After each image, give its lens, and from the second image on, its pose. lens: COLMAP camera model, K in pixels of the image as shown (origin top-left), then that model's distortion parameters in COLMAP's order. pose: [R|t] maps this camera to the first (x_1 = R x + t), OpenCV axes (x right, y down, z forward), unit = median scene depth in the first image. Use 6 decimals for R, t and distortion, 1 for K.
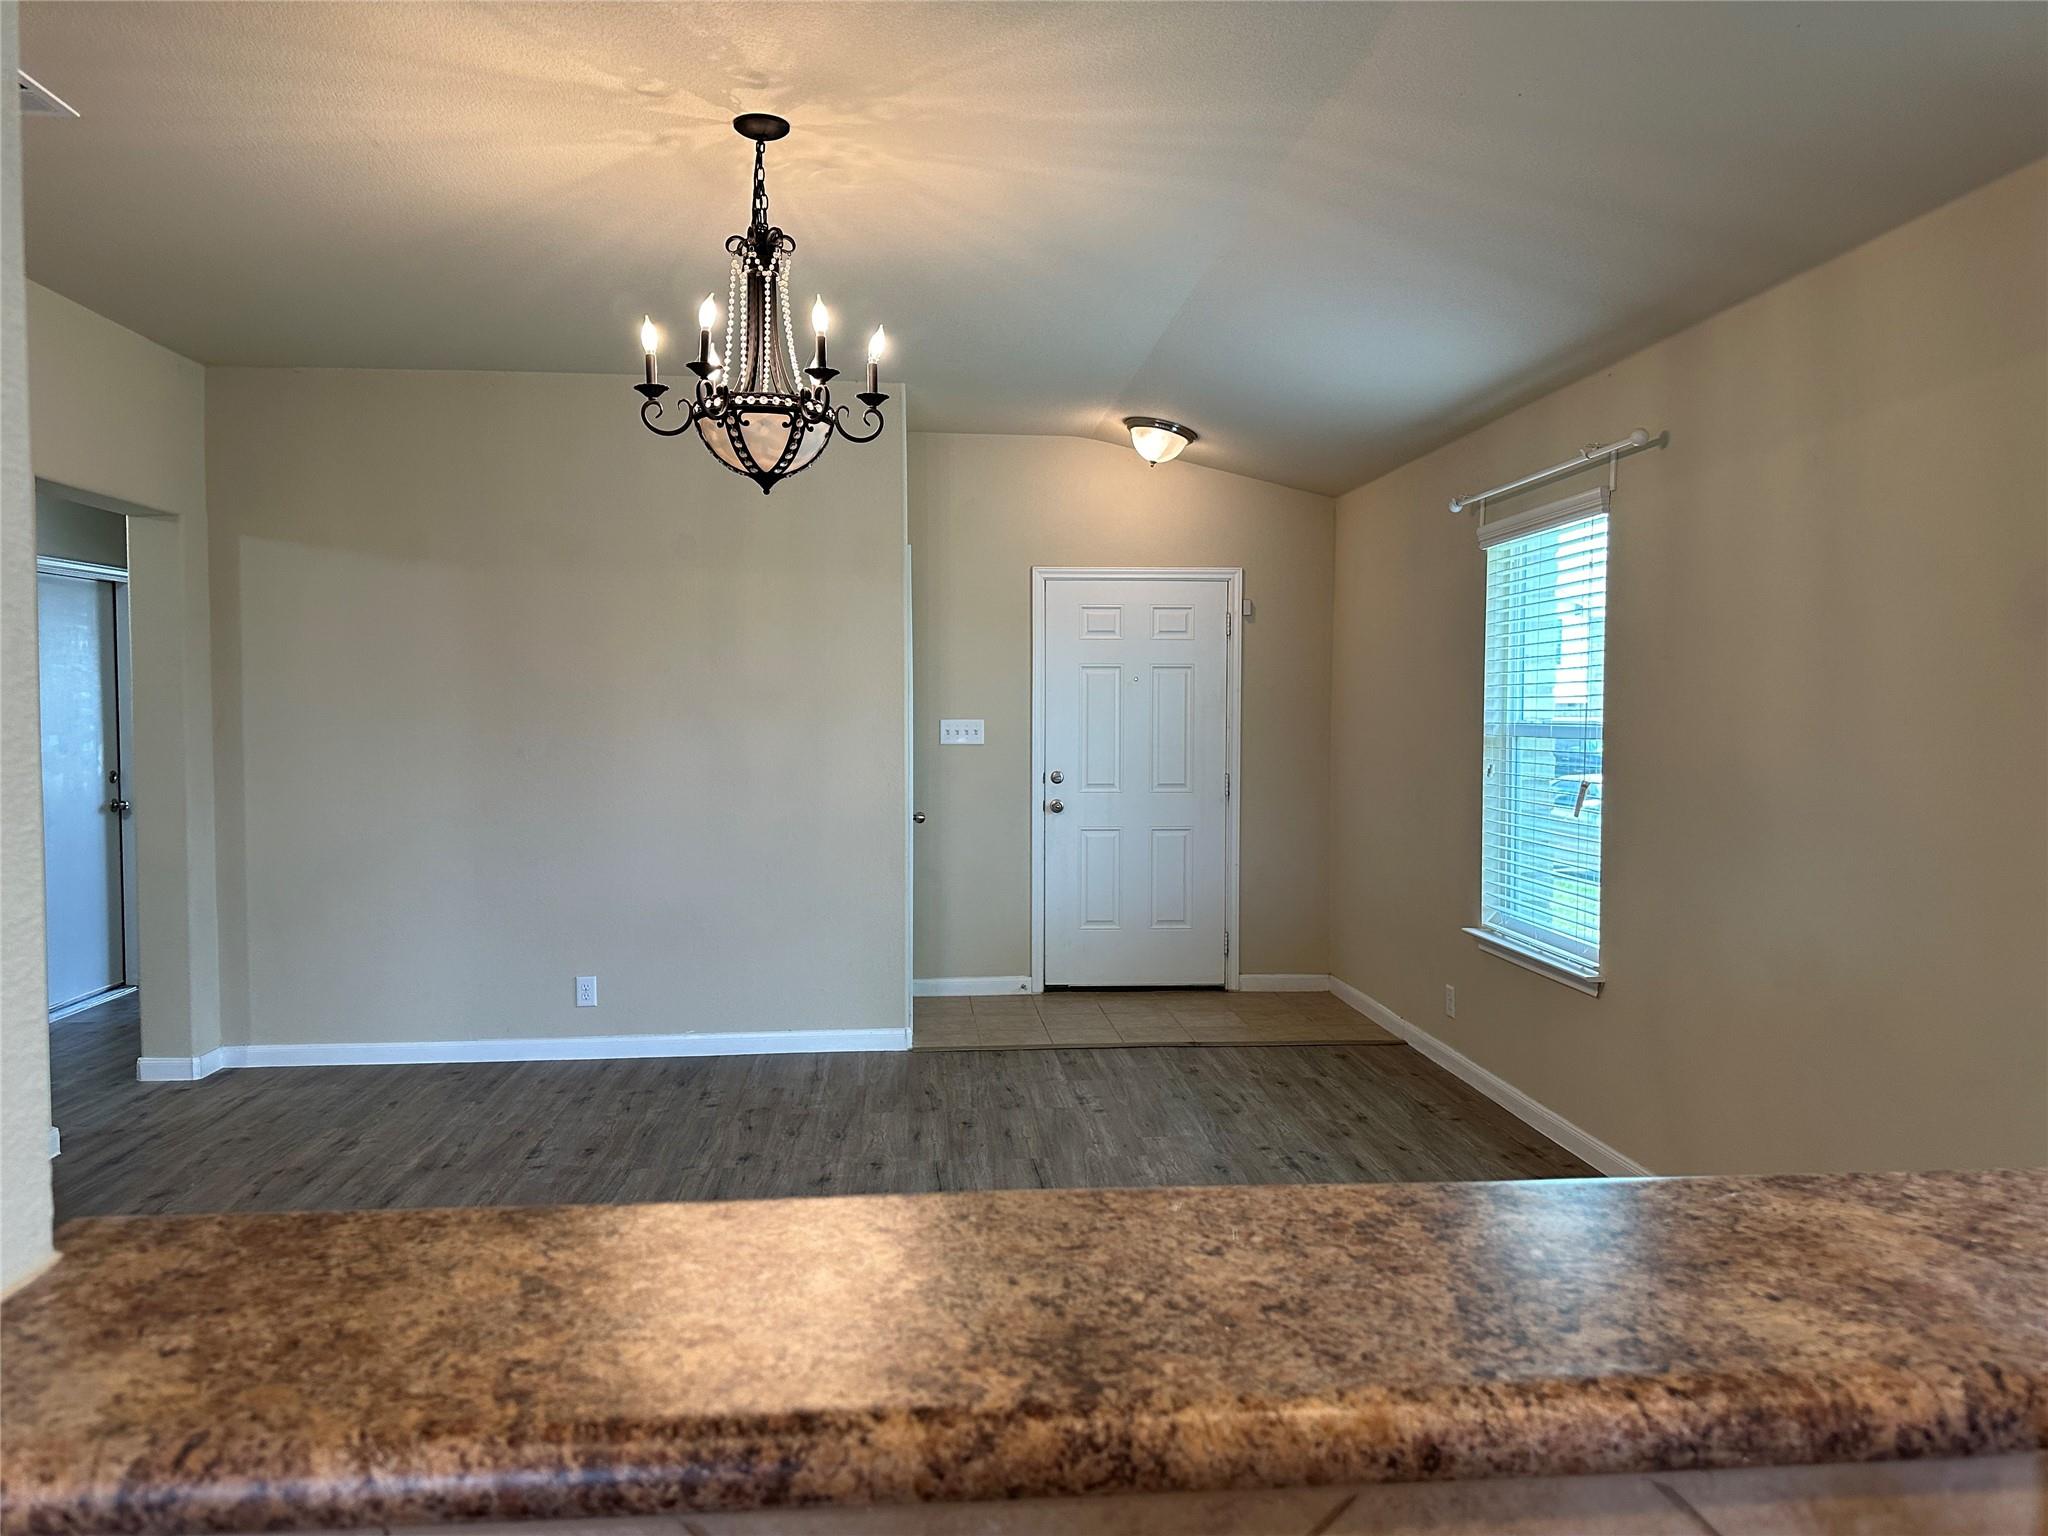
lens RADIAL K [[1439.4, 0, 1023.6], [0, 1439.4, 754.6], [0, 0, 1]] dist [0.061154, -0.082380]
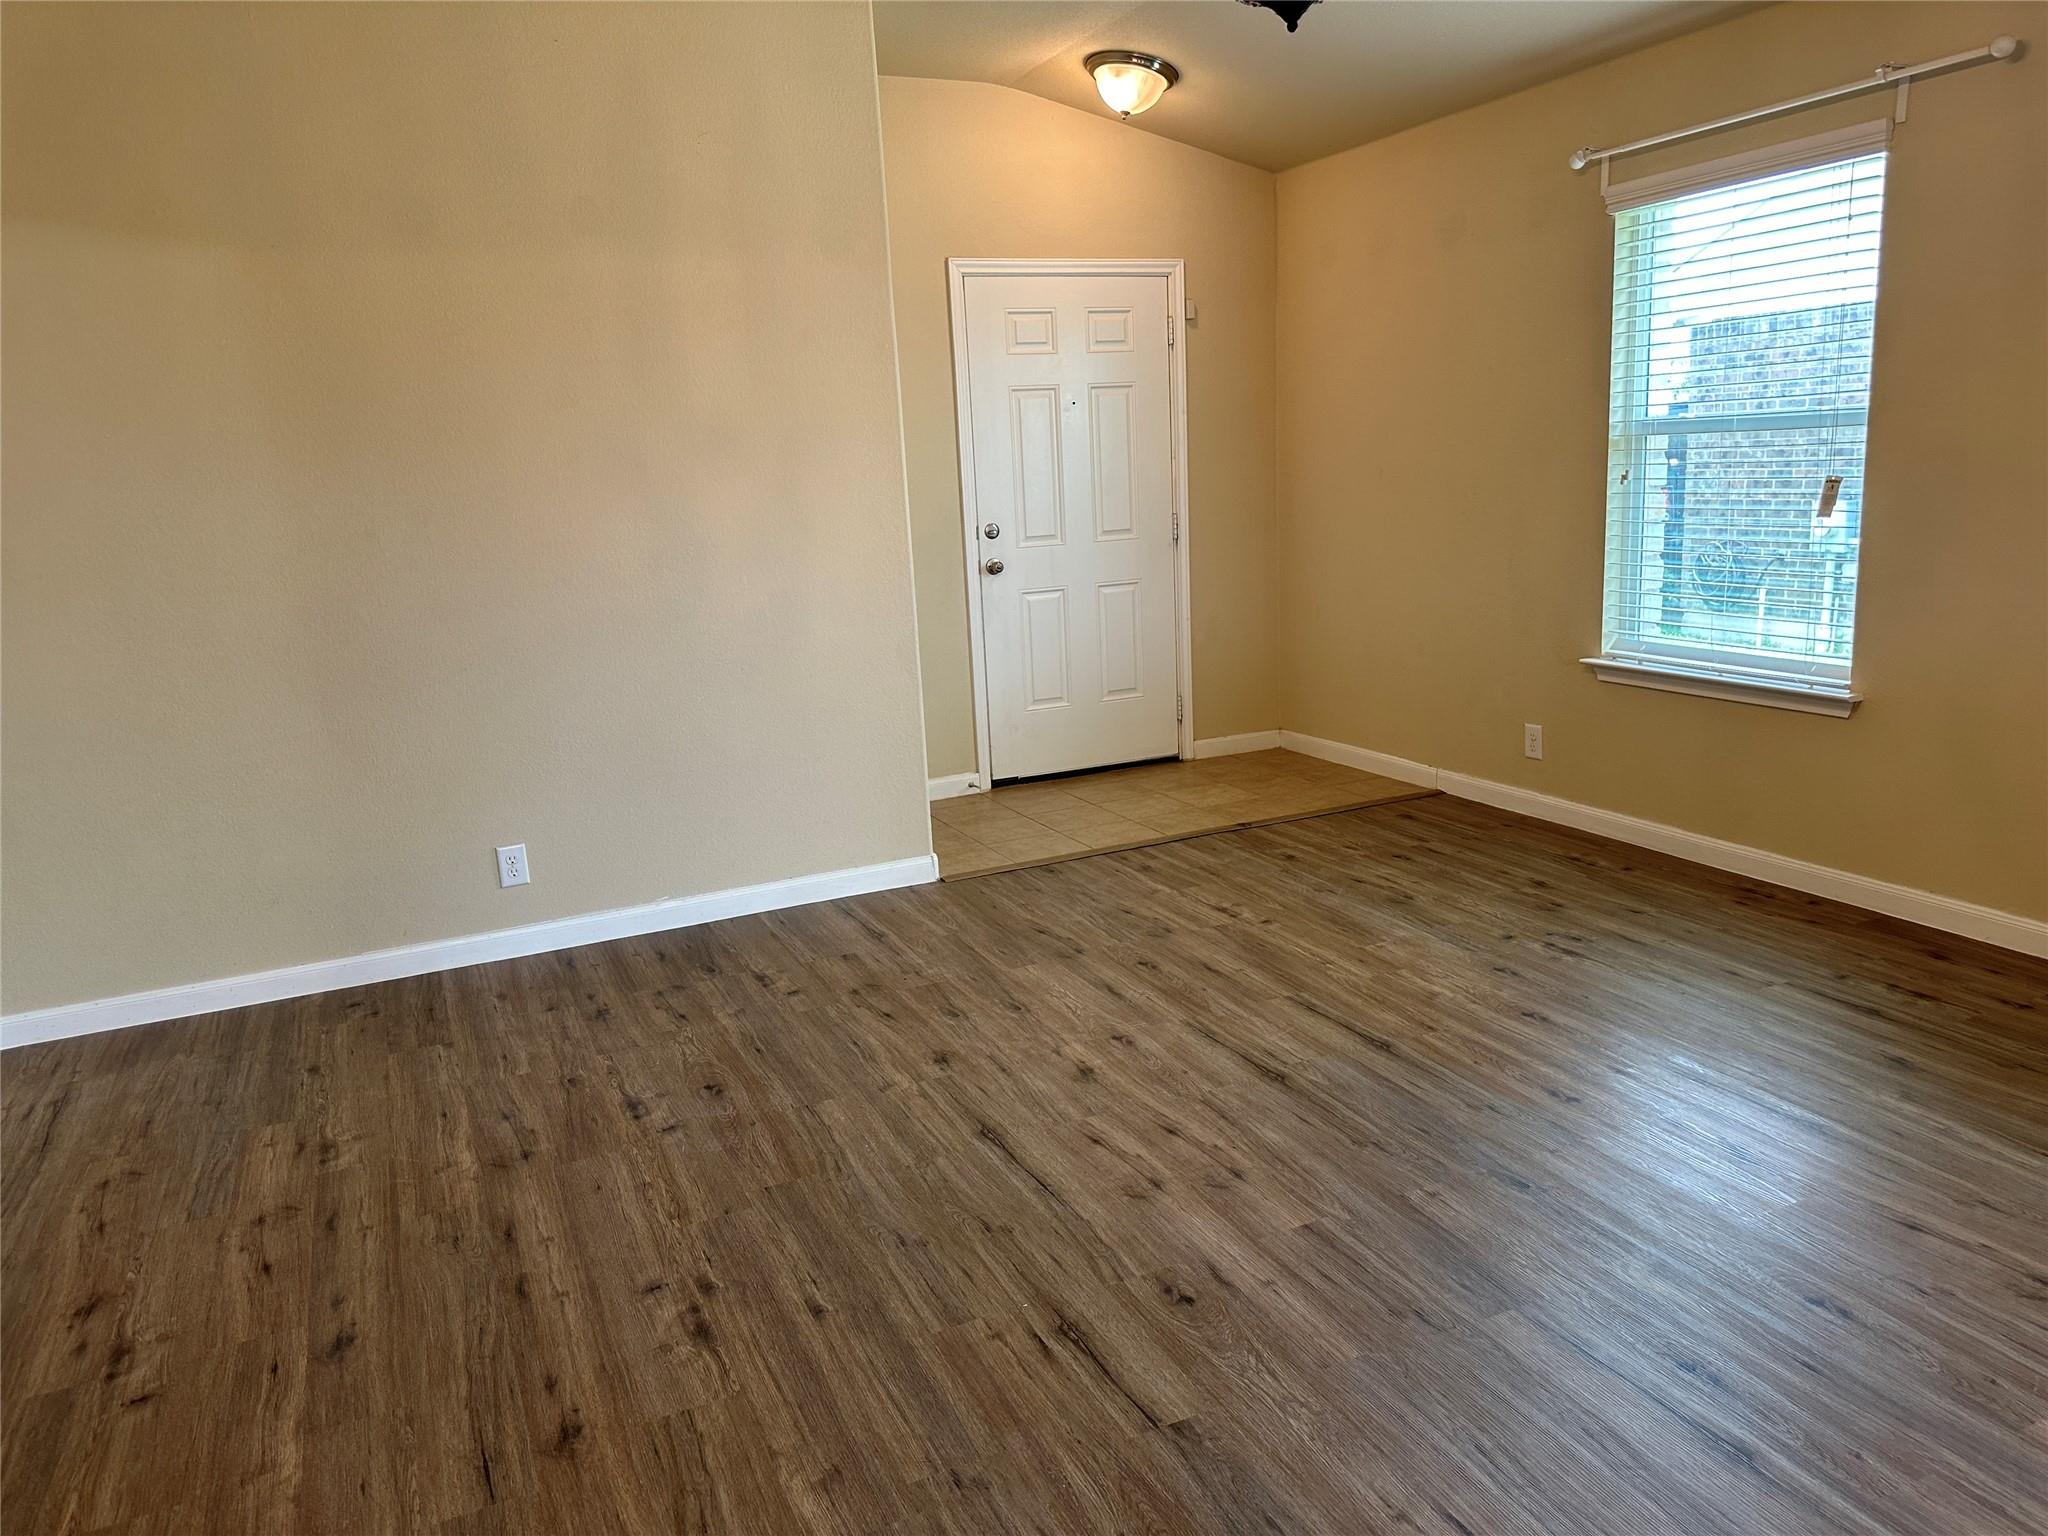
lens RADIAL K [[1439.4, 0, 1031.0], [0, 1439.4, 771.0], [0, 0, 1]] dist [0.061154, -0.082380]
pose [[0.937920, -0.120340, 0.325307, -0.346422], [0.062265, 0.981064, 0.183402, 0.001487], [-0.341218, -0.151761, 0.927652, 0.301820]]
